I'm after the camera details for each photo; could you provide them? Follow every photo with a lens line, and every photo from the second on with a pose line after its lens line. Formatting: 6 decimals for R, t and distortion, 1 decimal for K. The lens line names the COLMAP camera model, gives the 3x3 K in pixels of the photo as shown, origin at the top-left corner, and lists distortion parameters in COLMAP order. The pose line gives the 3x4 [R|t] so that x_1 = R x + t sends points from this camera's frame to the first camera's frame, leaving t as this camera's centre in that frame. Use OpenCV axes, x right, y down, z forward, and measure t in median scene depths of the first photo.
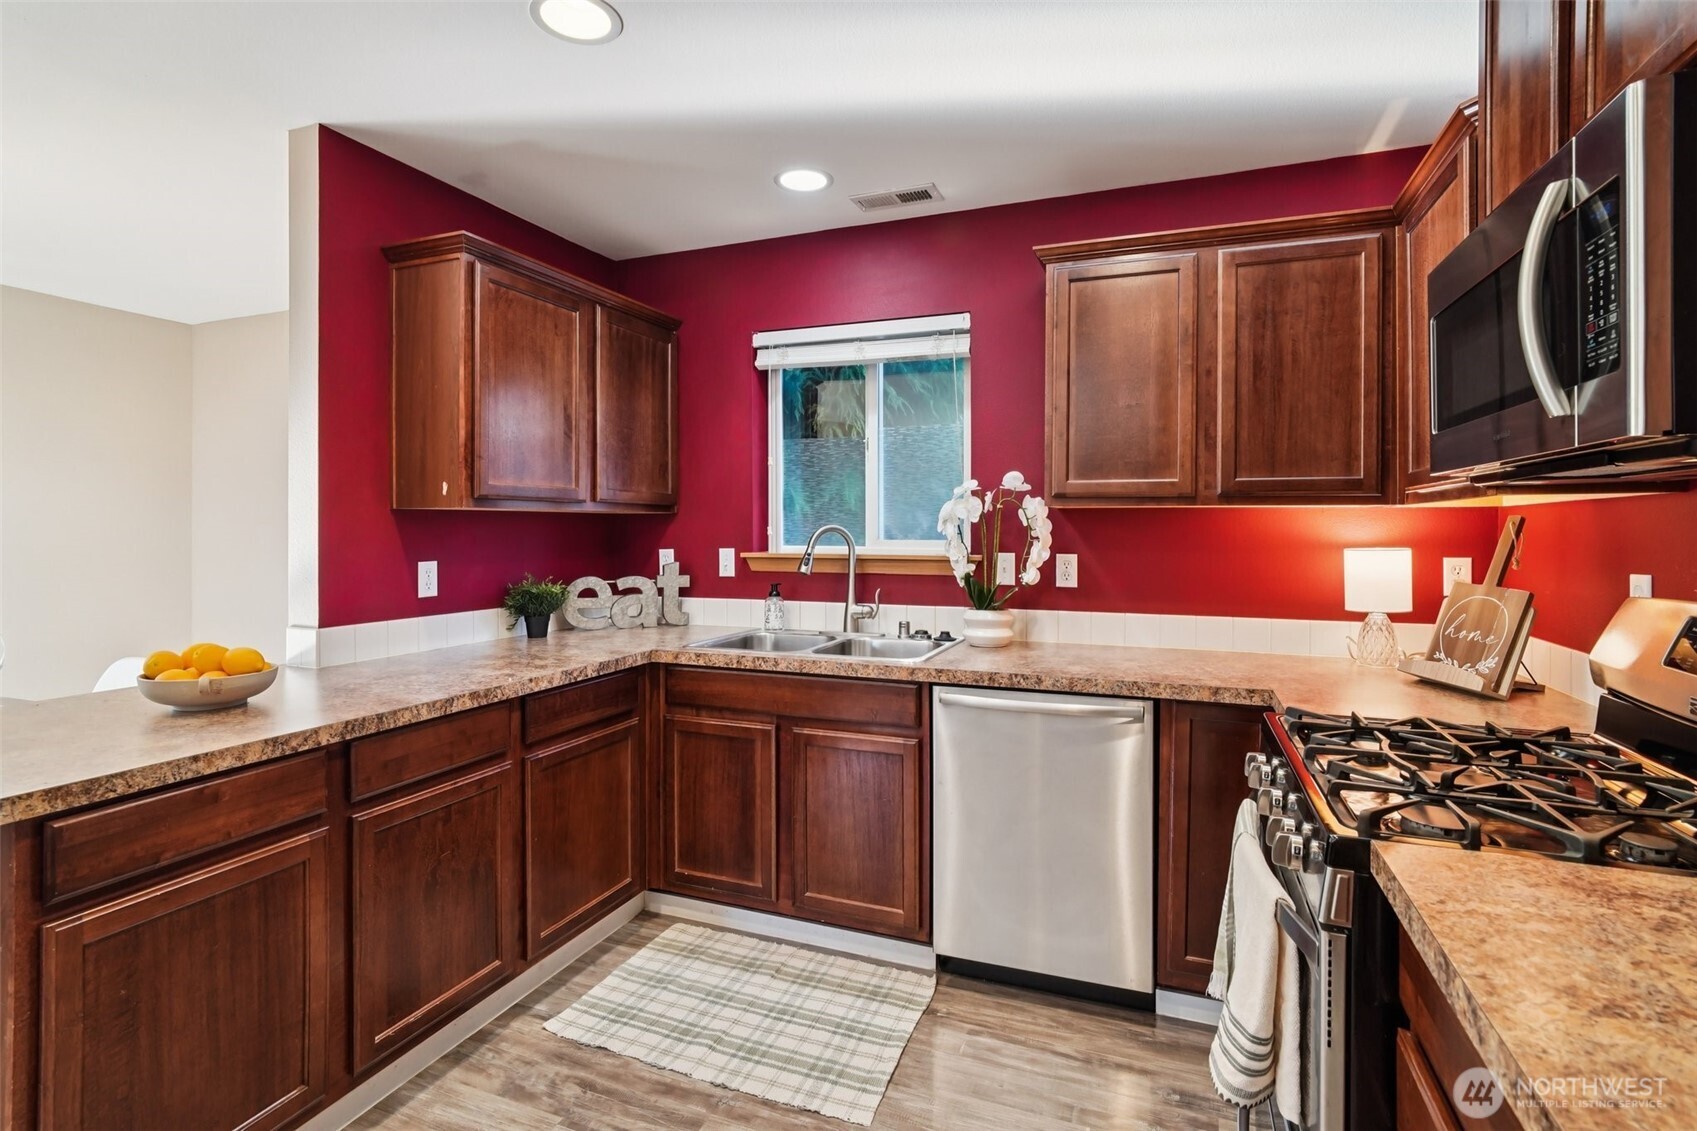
lens RADIAL K [[808.3, 0, 855.8], [0, 808.3, 530.4], [0, 0, 1]] dist [-0.003417, -0.000971]
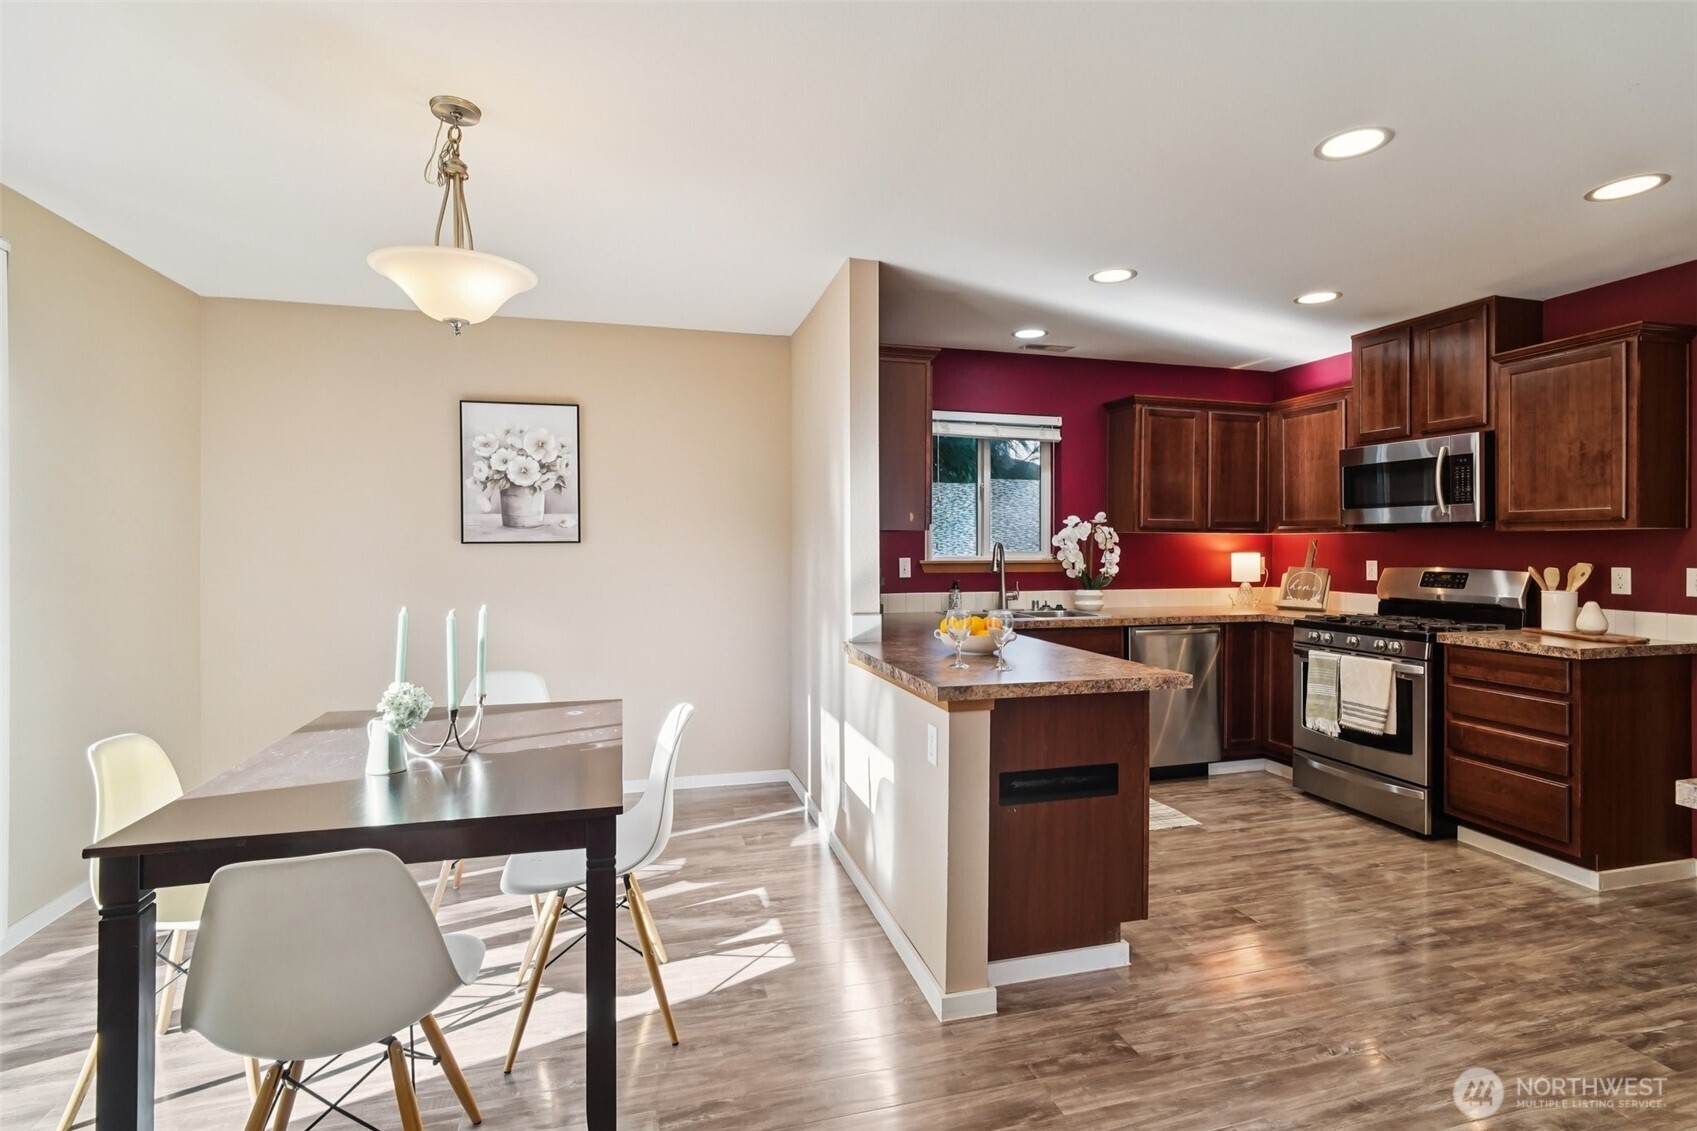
lens RADIAL K [[806.6, 0, 861.3], [0, 806.6, 540.1], [0, 0, 1]] dist [-0.028557, 0.015842]
pose [[0.798928, 0.002343, 0.601422, -1.482632], [0.000598, 0.999989, -0.004691, -0.003380], [-0.601427, 0.004108, 0.798918, -0.115685]]
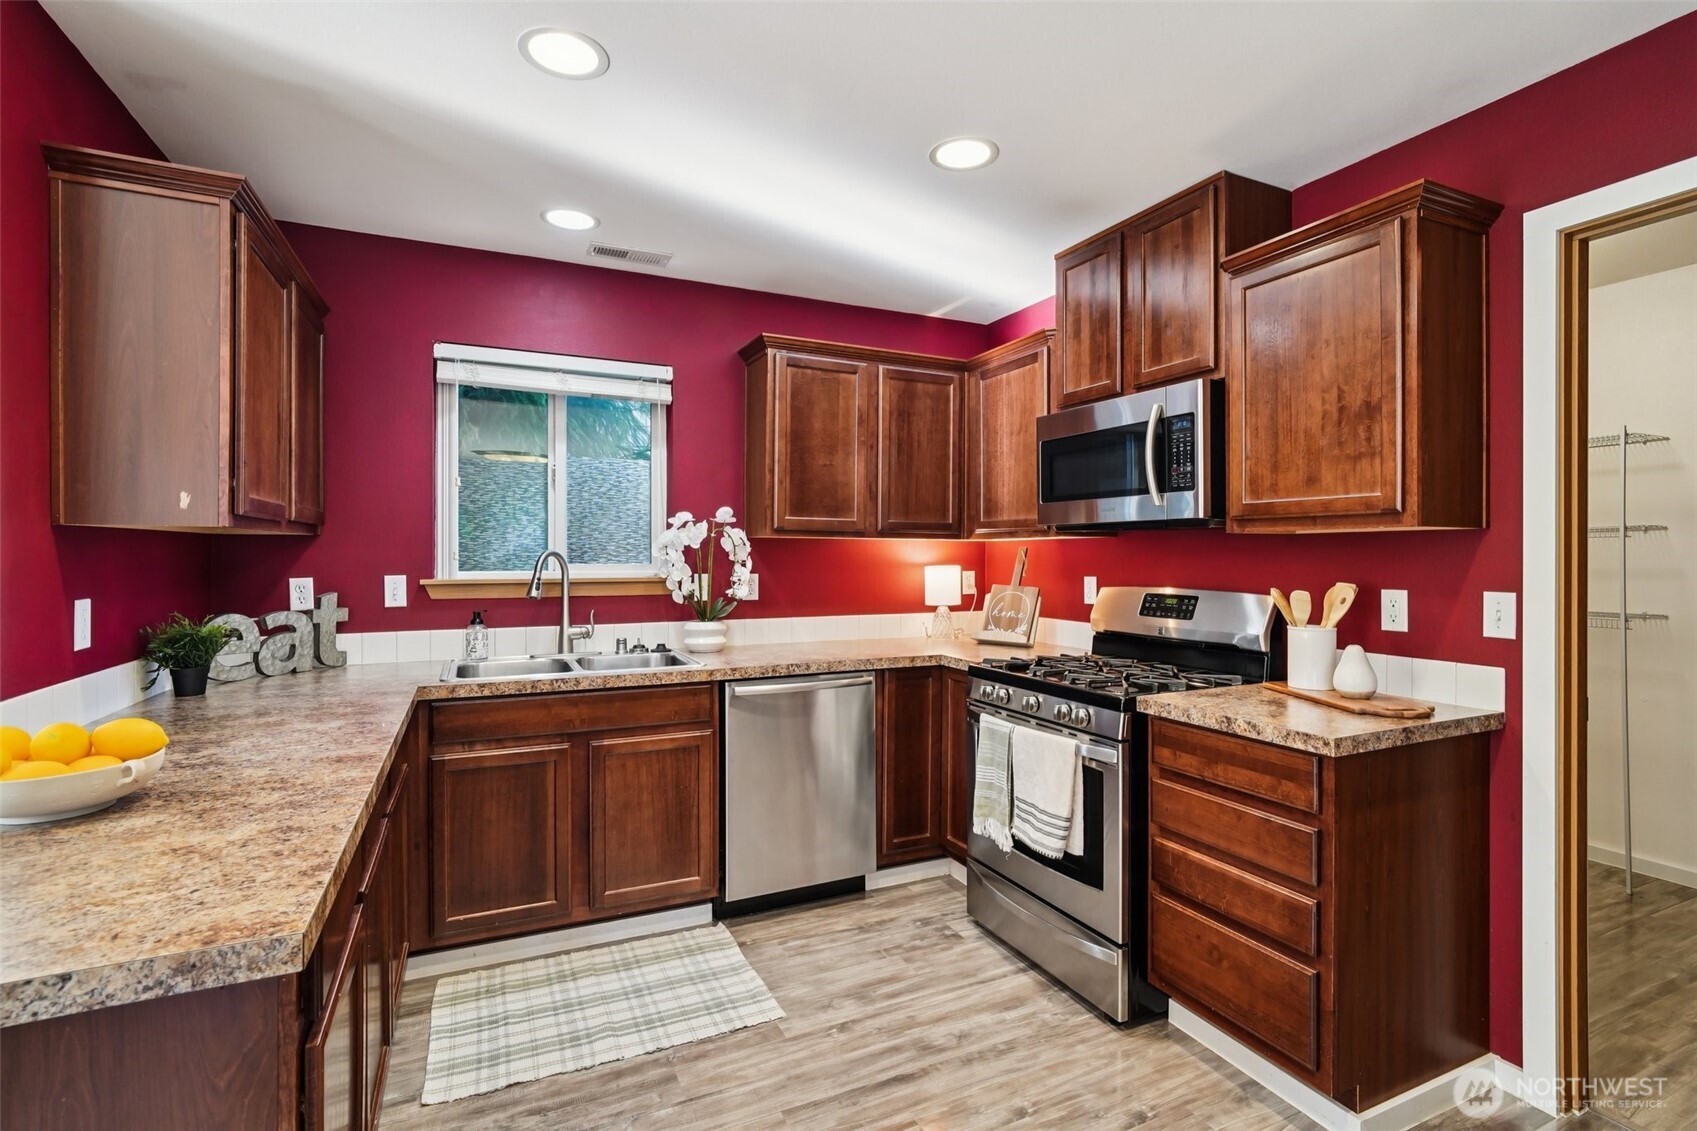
lens RADIAL K [[804.1, 0, 853.0], [0, 804.1, 547.5], [0, 0, 1]] dist [-0.026349, 0.012907]
pose [[0.685925, 0.005426, 0.727652, -0.633260], [0.000448, 0.999969, -0.007879, -0.001798], [-0.727673, 0.005730, 0.685901, 0.029995]]
